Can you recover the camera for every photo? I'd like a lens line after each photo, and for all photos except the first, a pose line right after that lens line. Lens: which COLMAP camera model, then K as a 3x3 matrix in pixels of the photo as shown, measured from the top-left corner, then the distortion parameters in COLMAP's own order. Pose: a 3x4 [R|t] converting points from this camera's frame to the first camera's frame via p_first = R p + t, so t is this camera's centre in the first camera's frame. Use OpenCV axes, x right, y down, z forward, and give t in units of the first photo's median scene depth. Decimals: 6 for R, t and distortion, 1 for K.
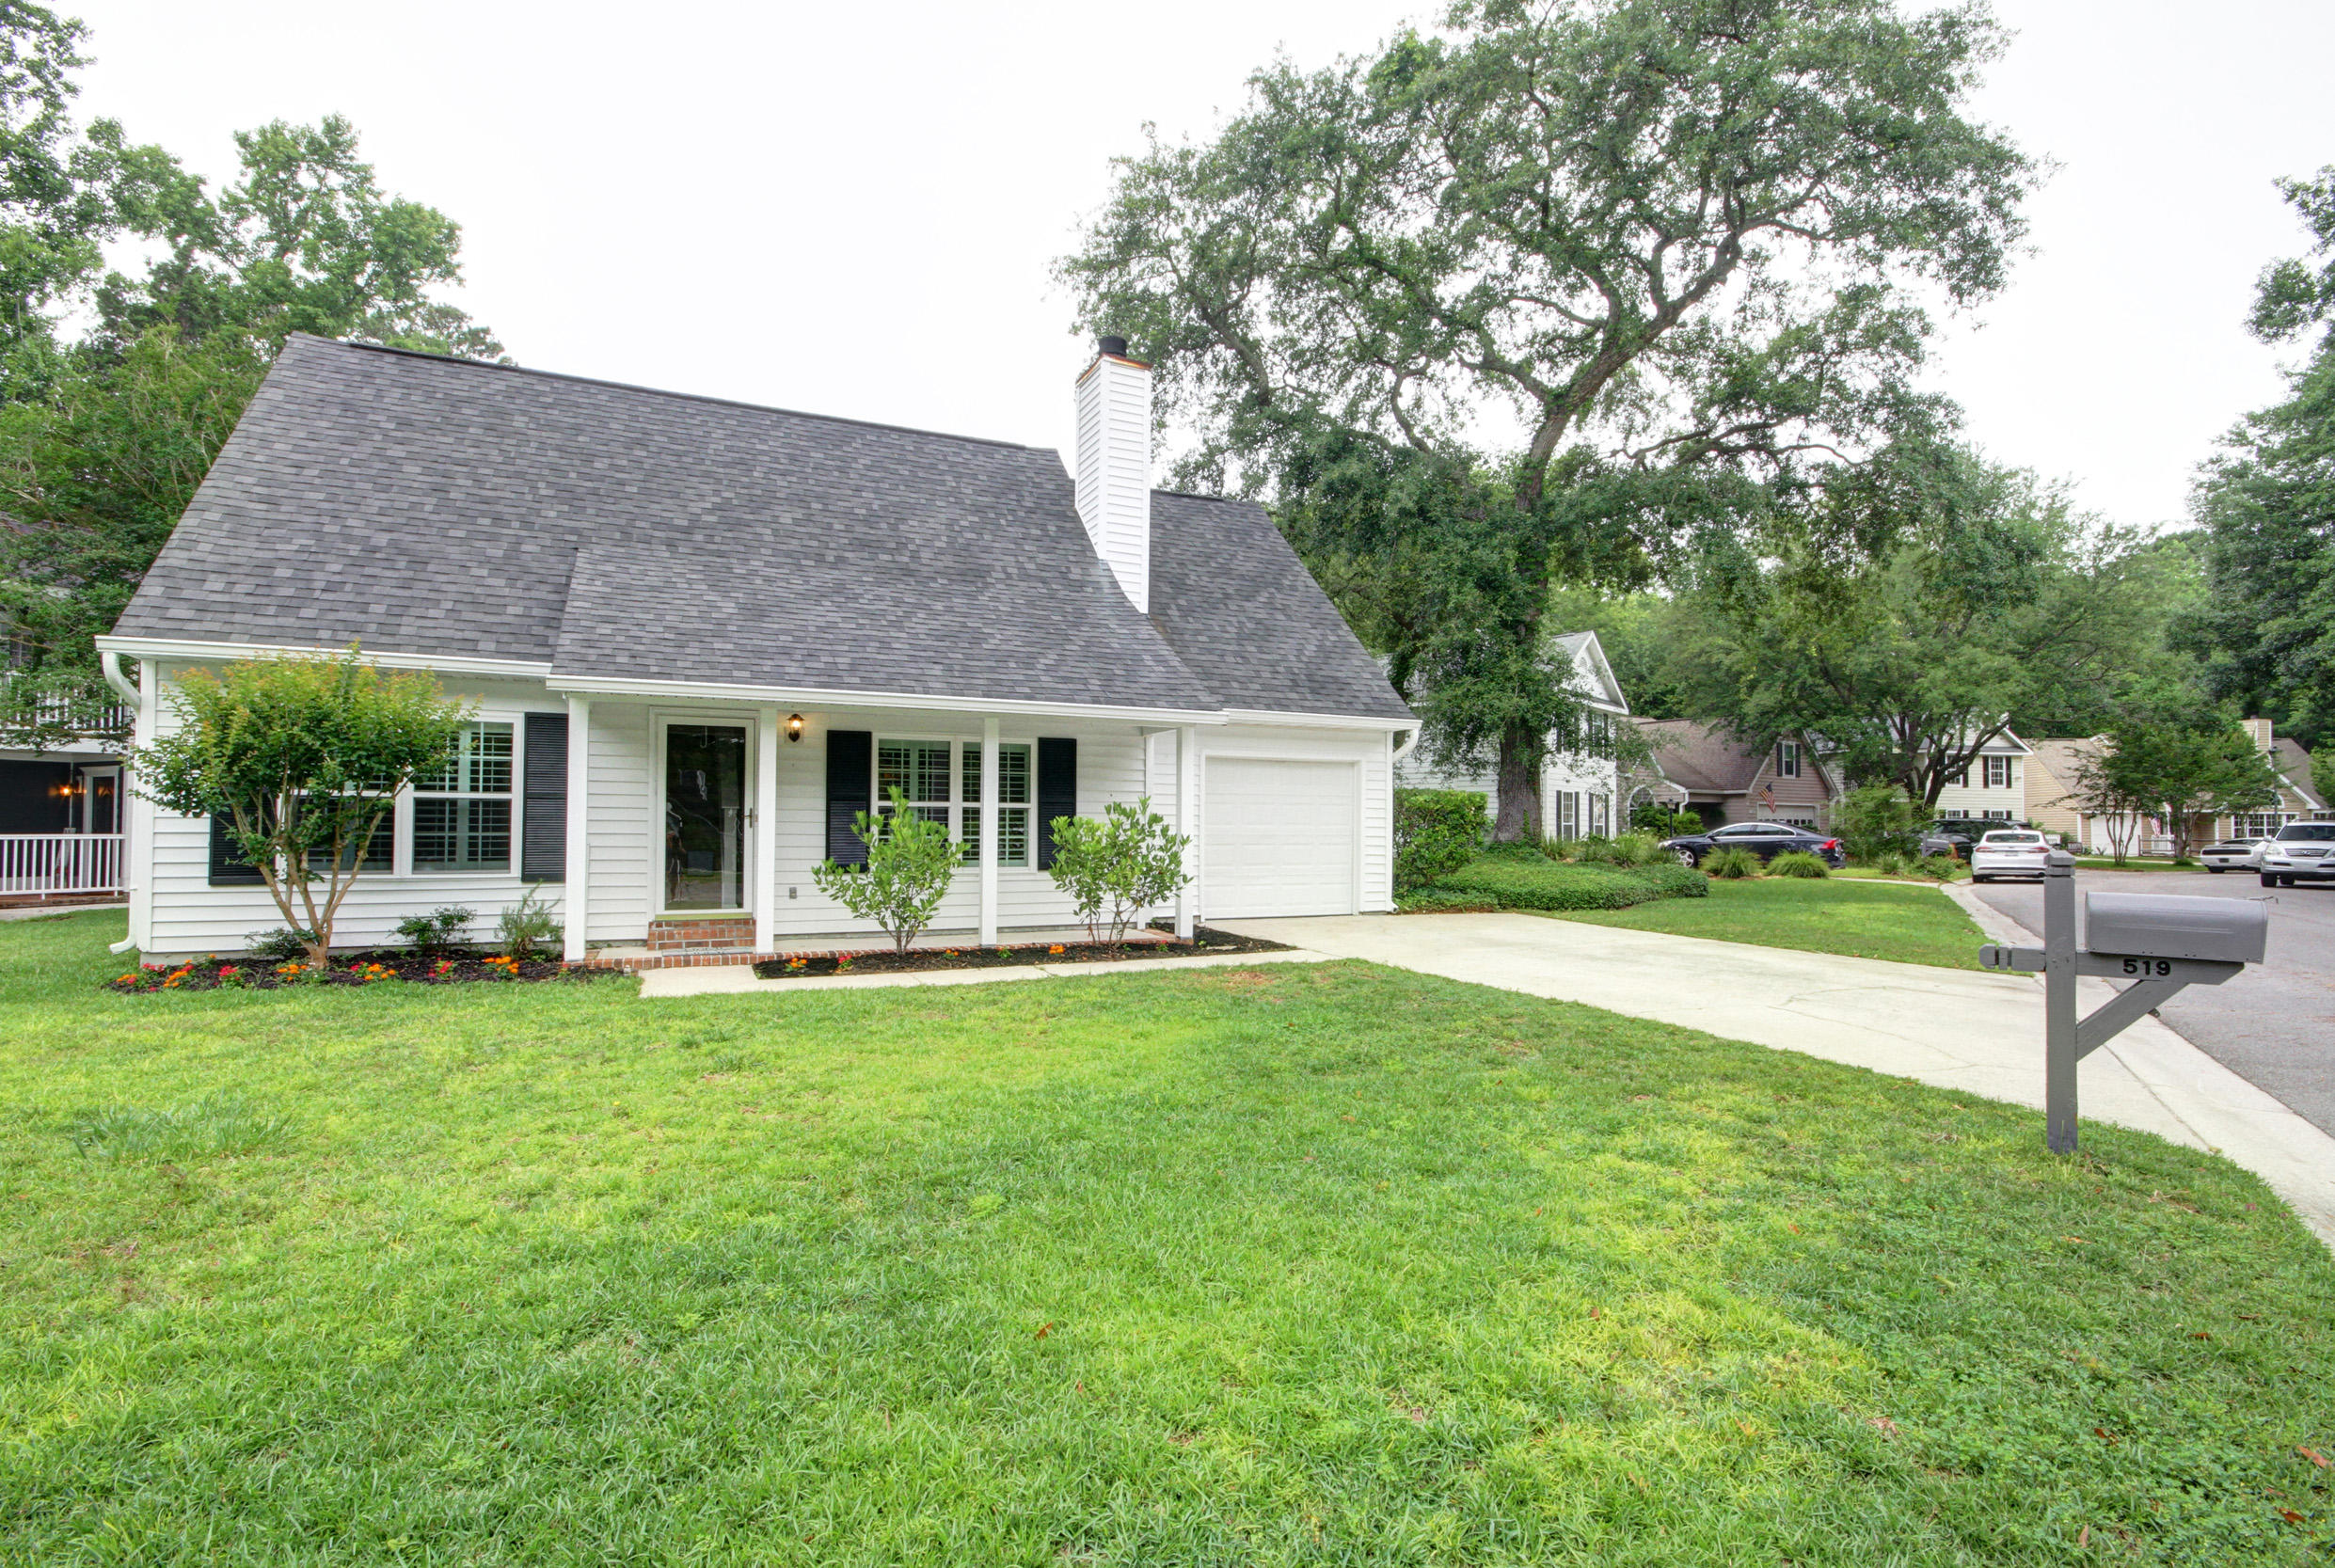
lens RADIAL K [[1097.7, 0, 1180.9], [0, 1097.7, 793.0], [0, 0, 1]] dist [0.009617, -0.010381]
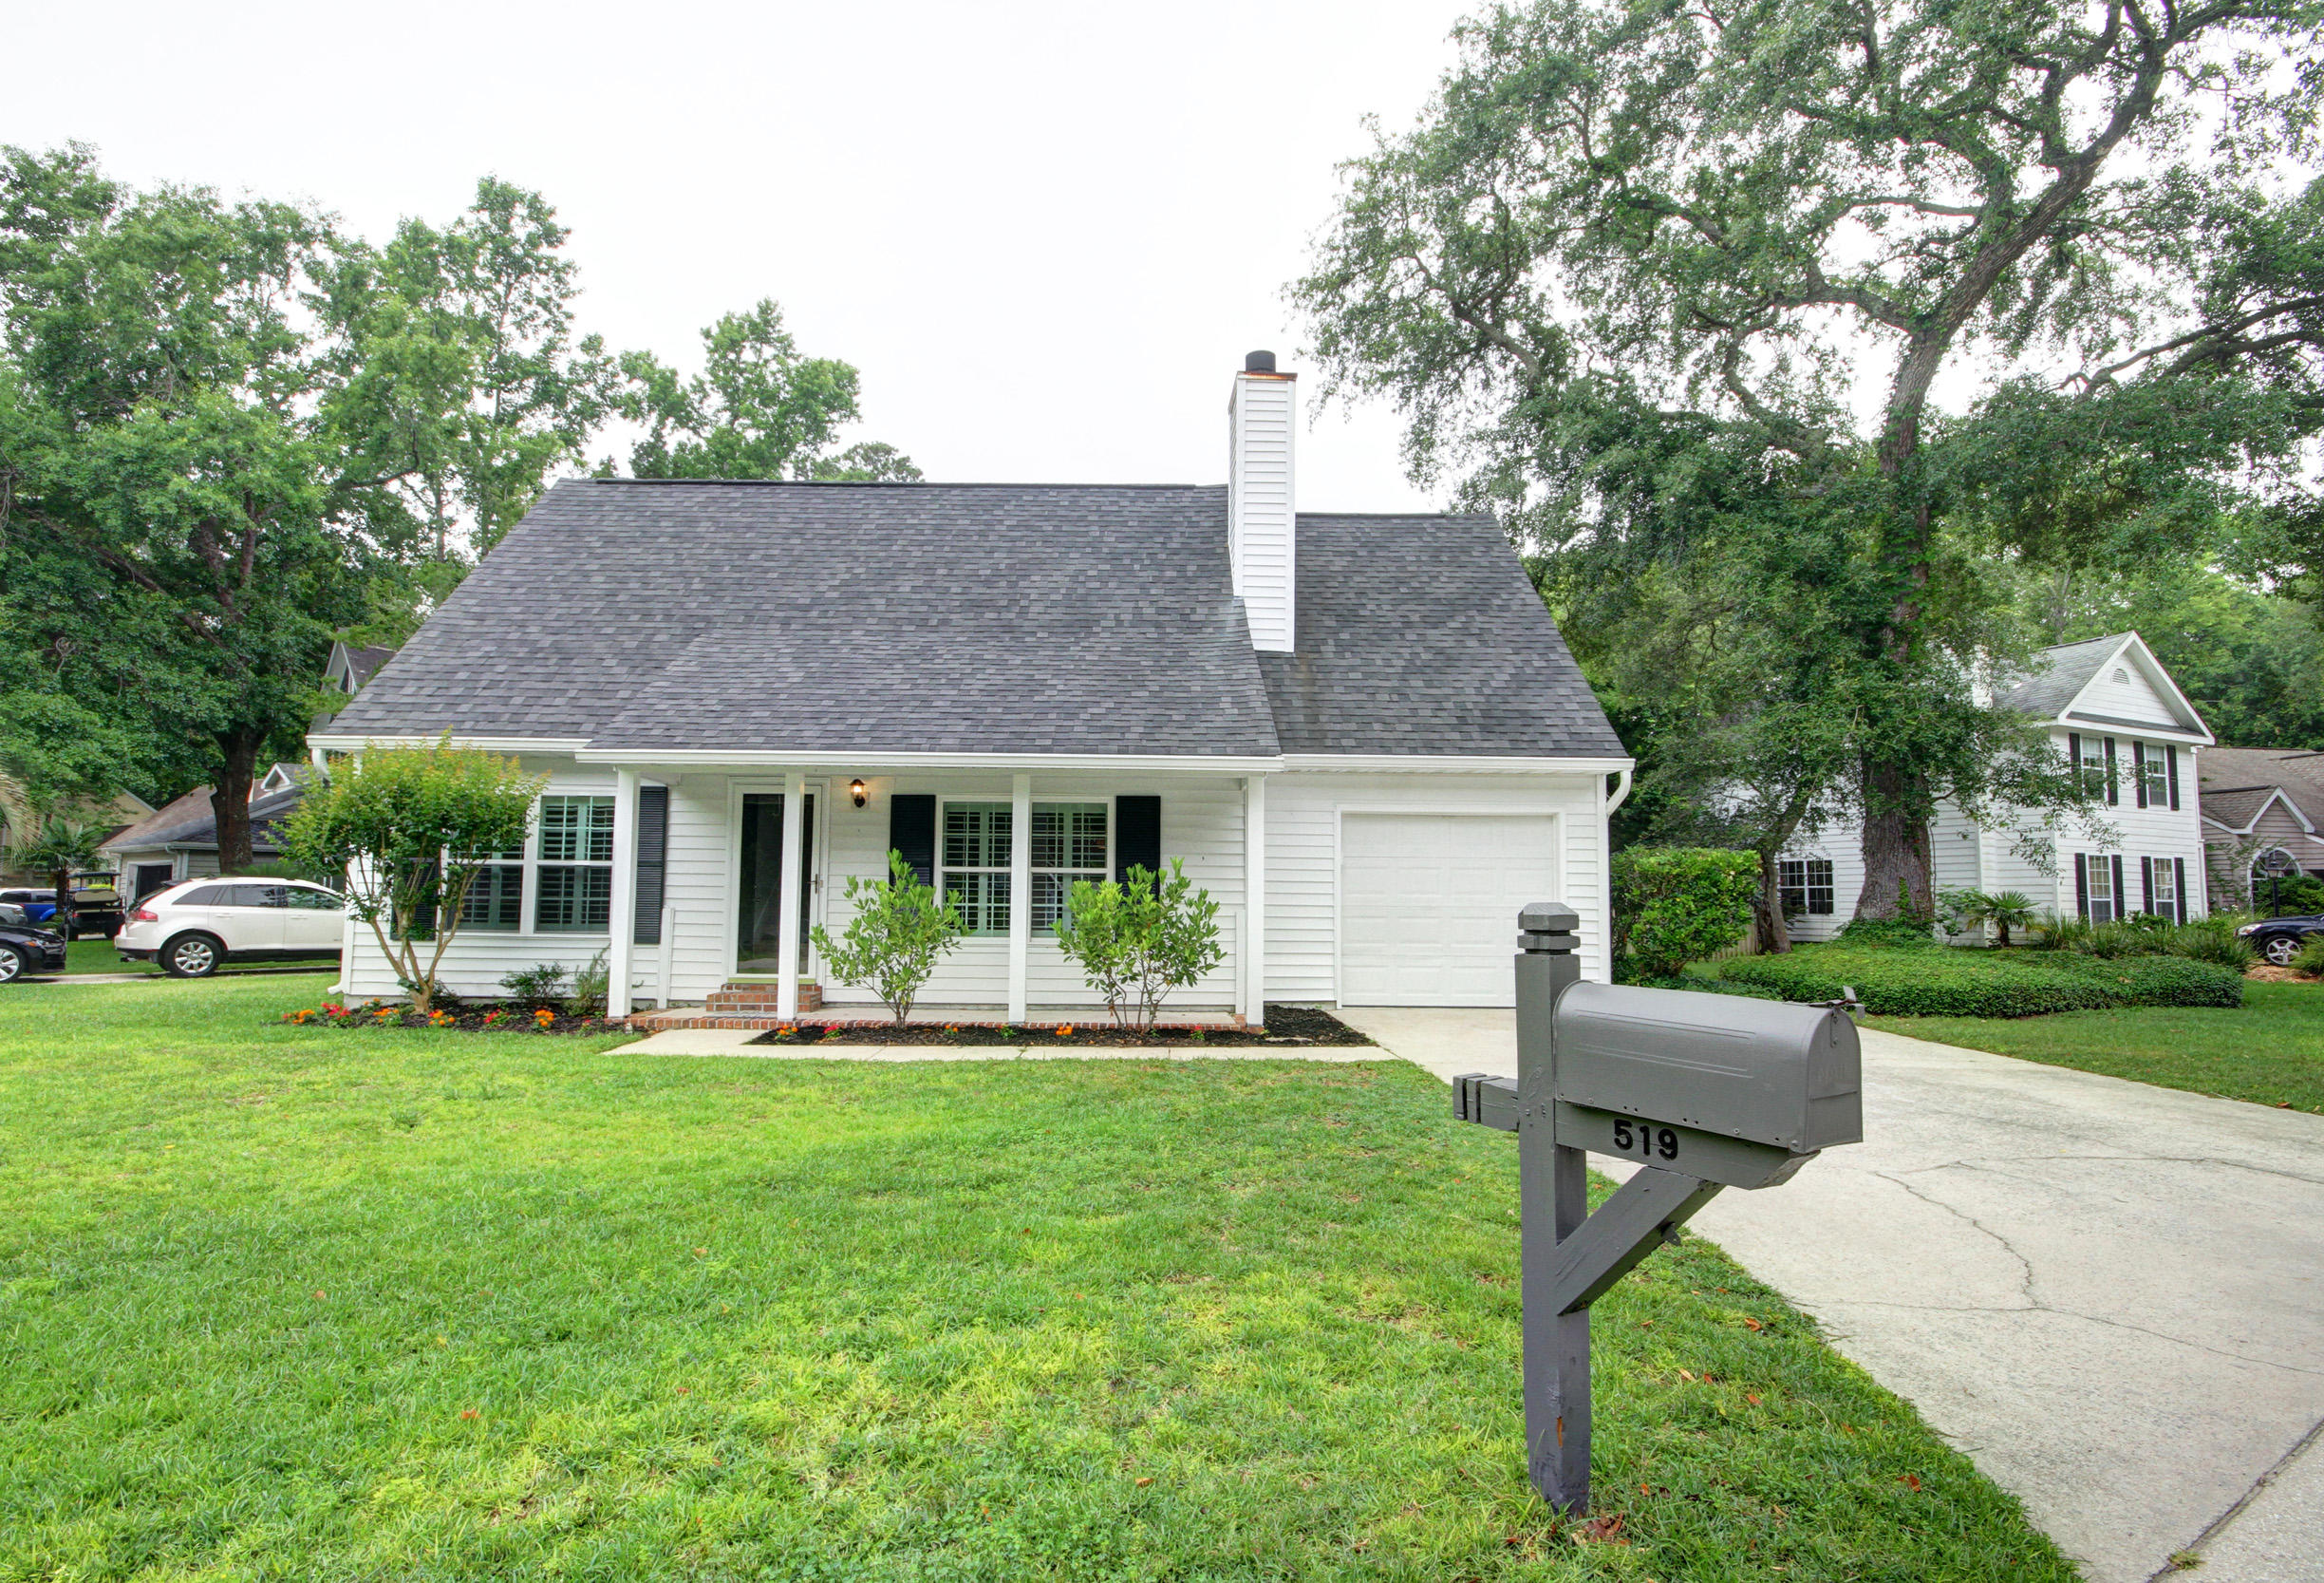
lens RADIAL K [[1161.7, 0, 1158.4], [0, 1161.7, 806.4], [0, 0, 1]] dist [0.002626, 0.002074]
pose [[0.912229, -0.030504, -0.408544, 0.259761], [0.008575, 0.998427, -0.055400, 0.010615], [0.409591, 0.047034, 0.911056, 0.124025]]
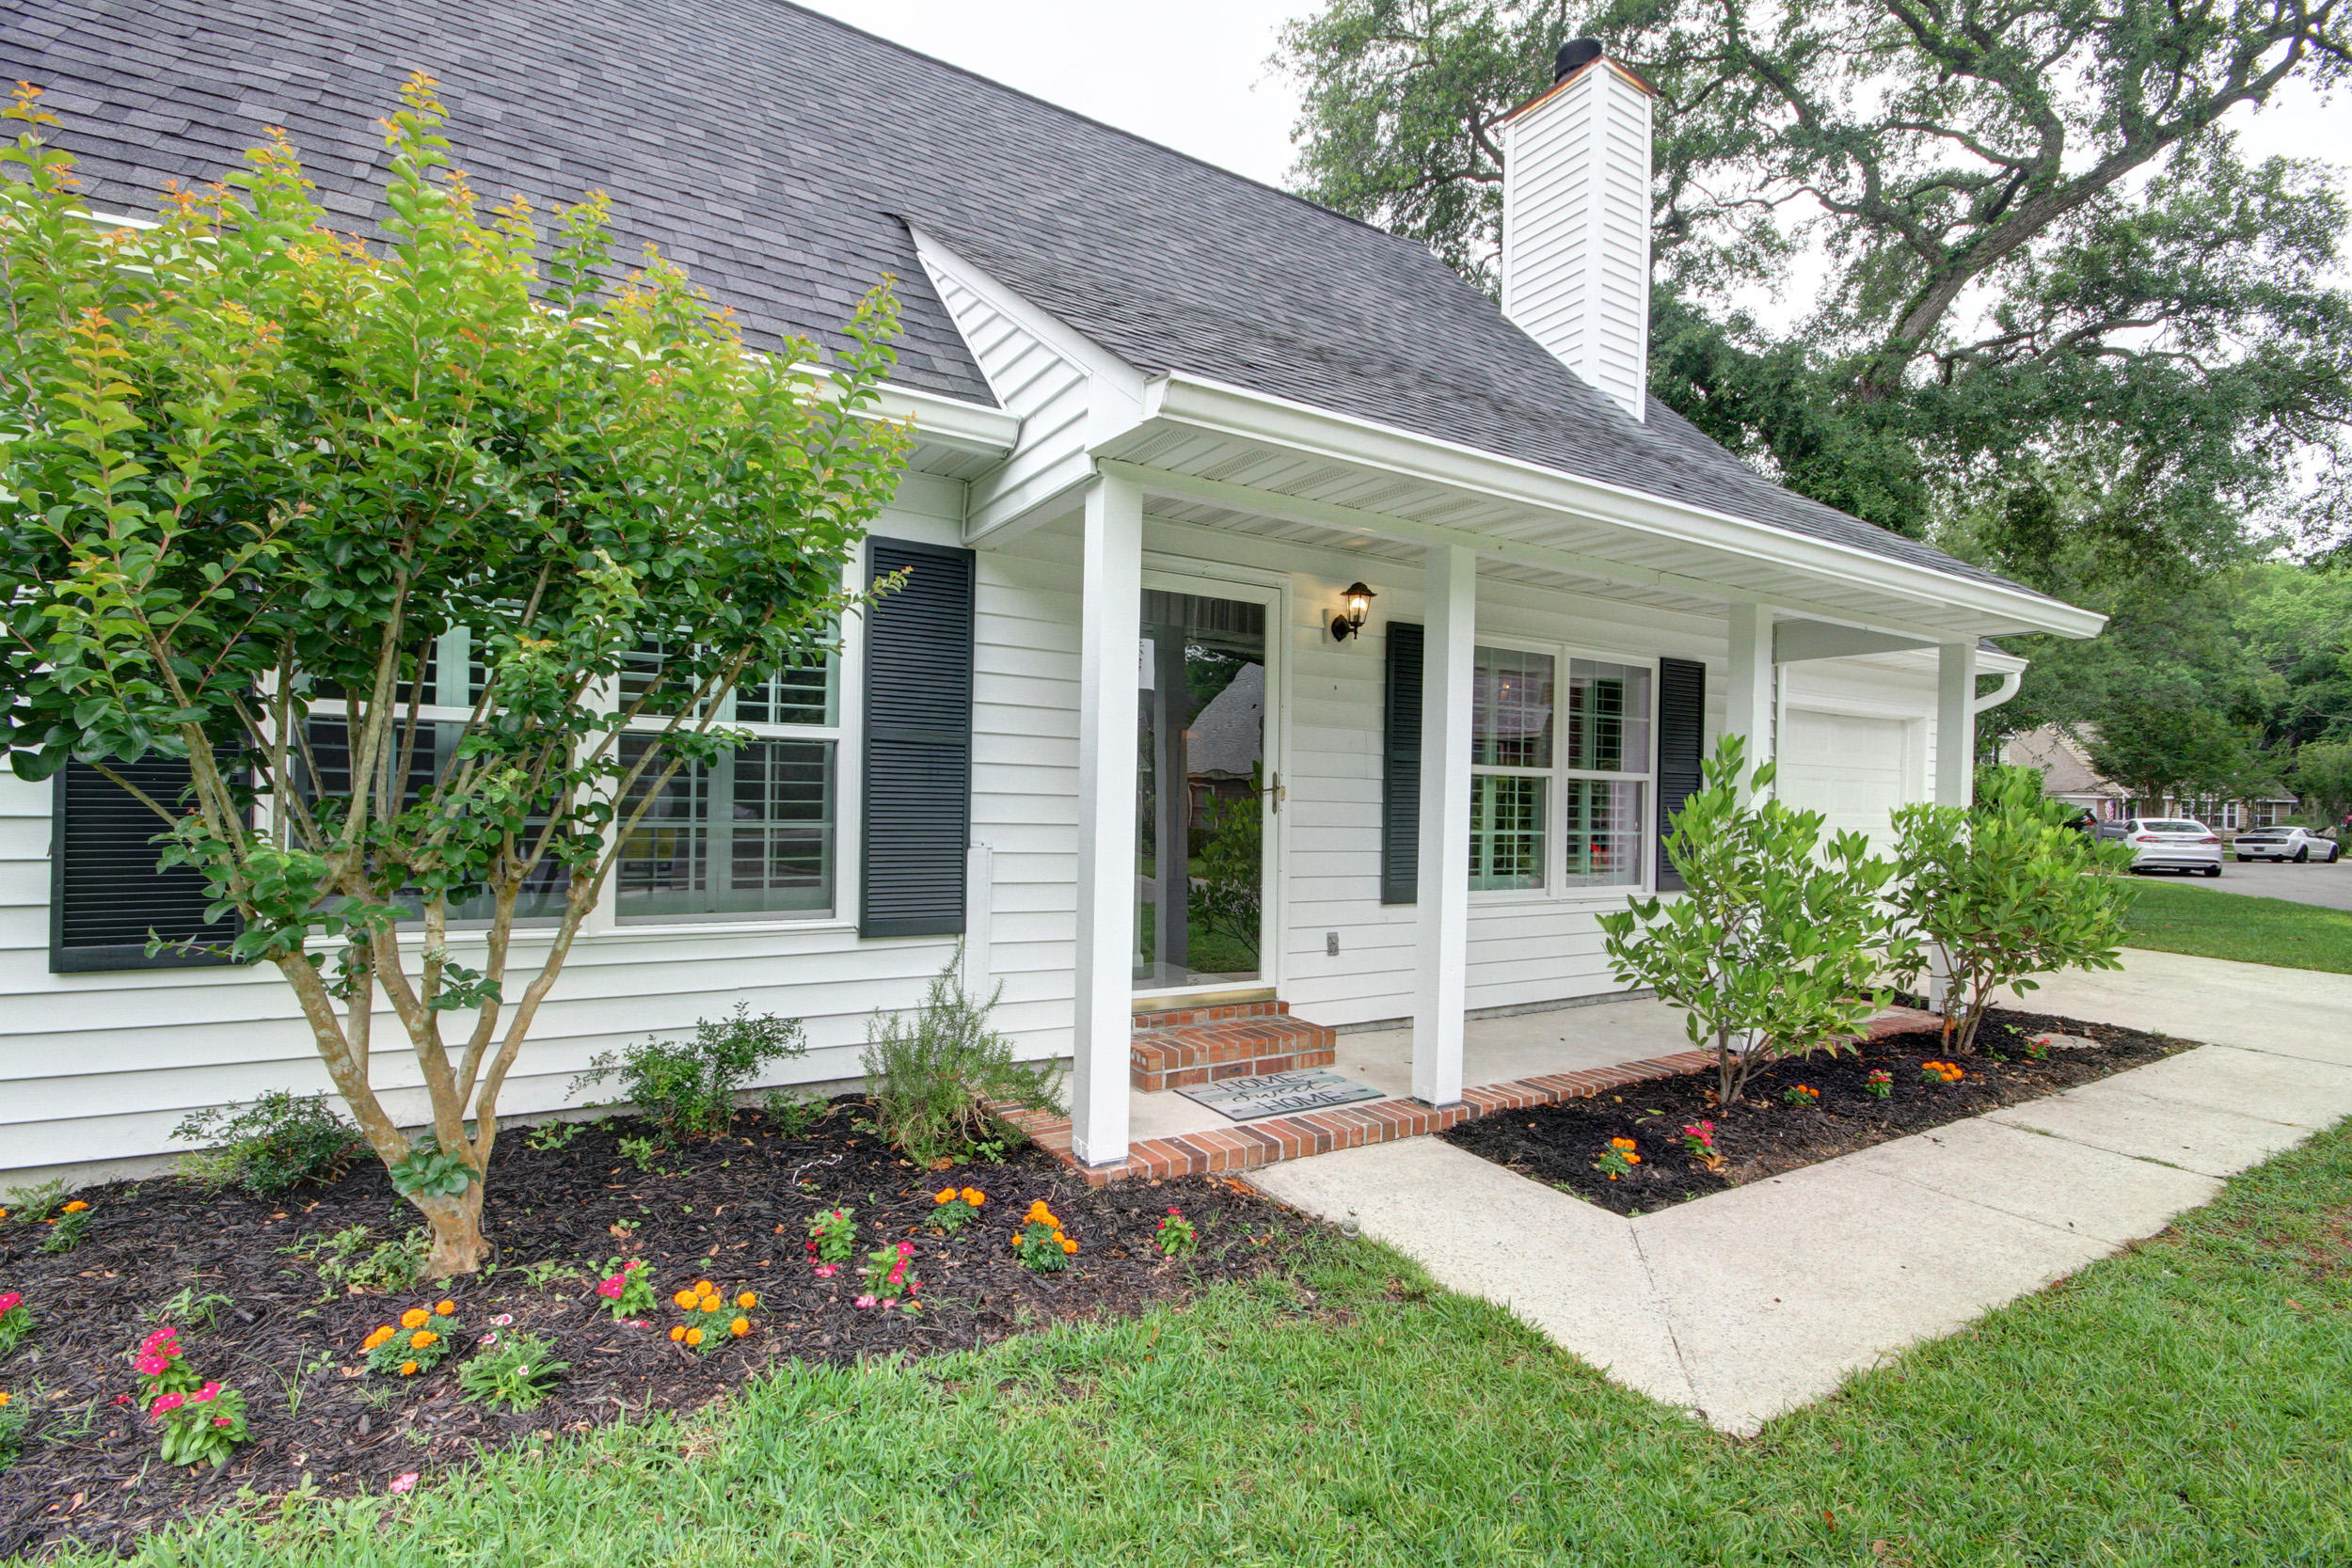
lens RADIAL K [[1105.7, 0, 1233.6], [0, 1105.7, 801.7], [0, 0, 1]] dist [0.009617, -0.010381]
pose [[0.992310, 0.016088, 0.122731, -0.370482], [-0.020506, 0.999183, 0.034813, 0.007767], [-0.122071, -0.037062, 0.991829, 0.406259]]
